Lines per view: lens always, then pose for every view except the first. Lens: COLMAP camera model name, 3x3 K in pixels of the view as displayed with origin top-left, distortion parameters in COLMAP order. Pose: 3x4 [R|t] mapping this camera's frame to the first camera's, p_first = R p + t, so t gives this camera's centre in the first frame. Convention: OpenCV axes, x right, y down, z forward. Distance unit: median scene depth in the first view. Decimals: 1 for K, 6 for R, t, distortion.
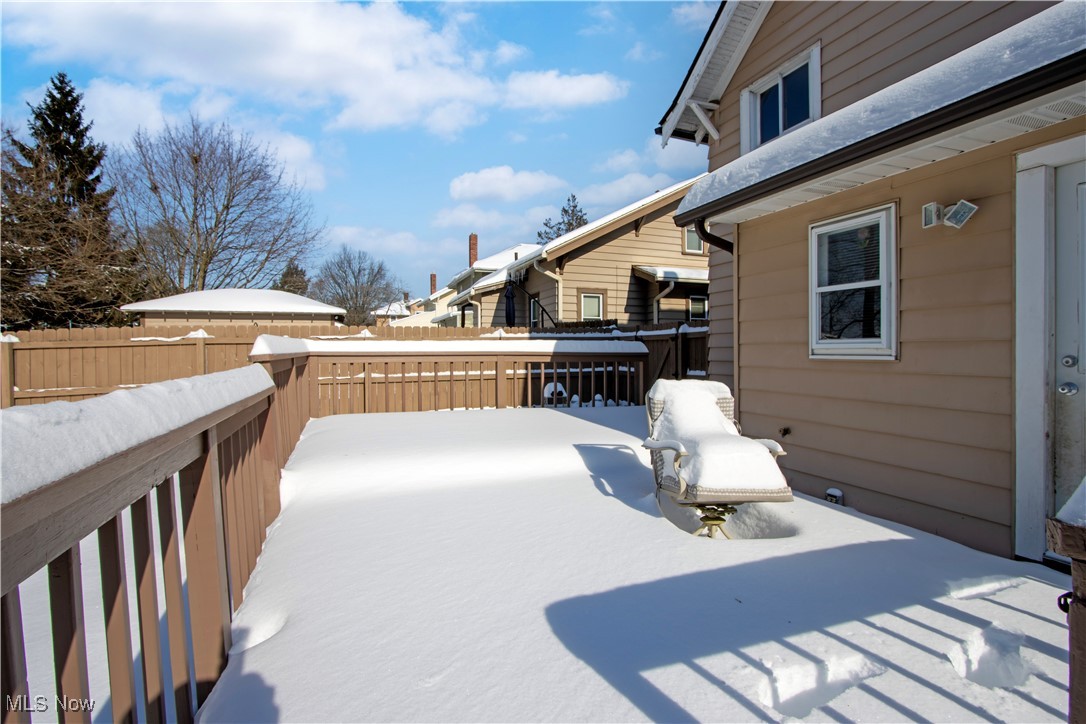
lens RADIAL K [[506.6, 0, 540.3], [0, 506.6, 352.4], [0, 0, 1]] dist [-0.012804, 0.002203]
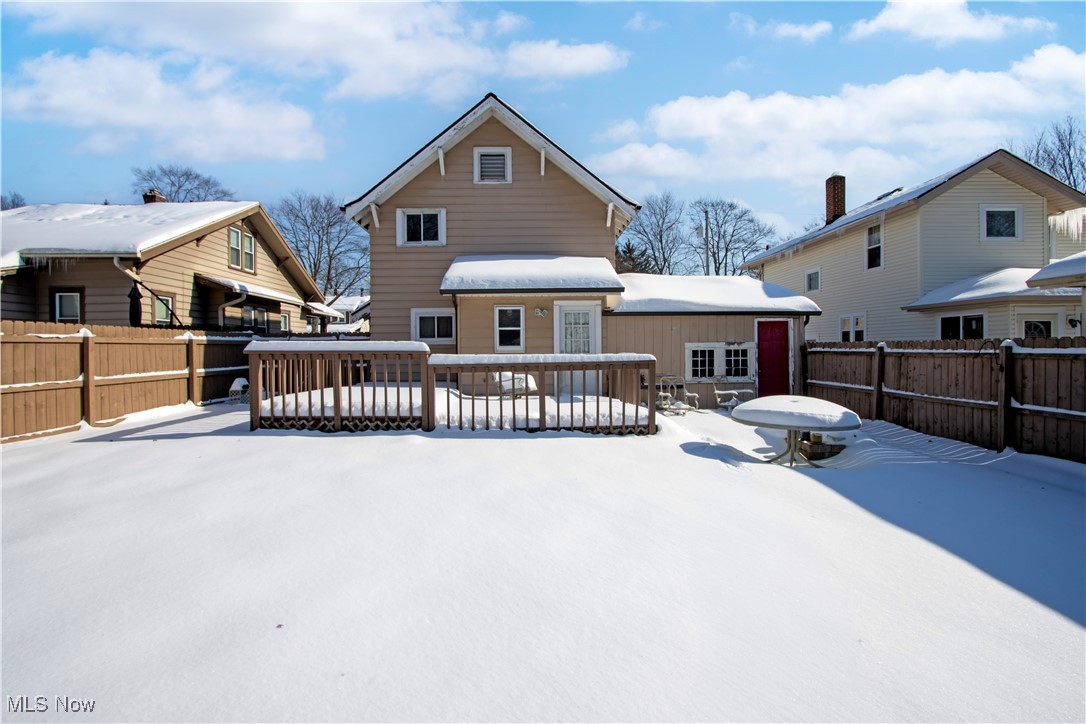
lens RADIAL K [[506.6, 0, 542.8], [0, 506.6, 359.9], [0, 0, 1]] dist [-0.012804, 0.002203]
pose [[0.335319, -0.017656, 0.941939, -0.600776], [0.009208, 0.999838, 0.015463, 0.002593], [-0.942060, 0.003488, 0.335427, -0.054255]]
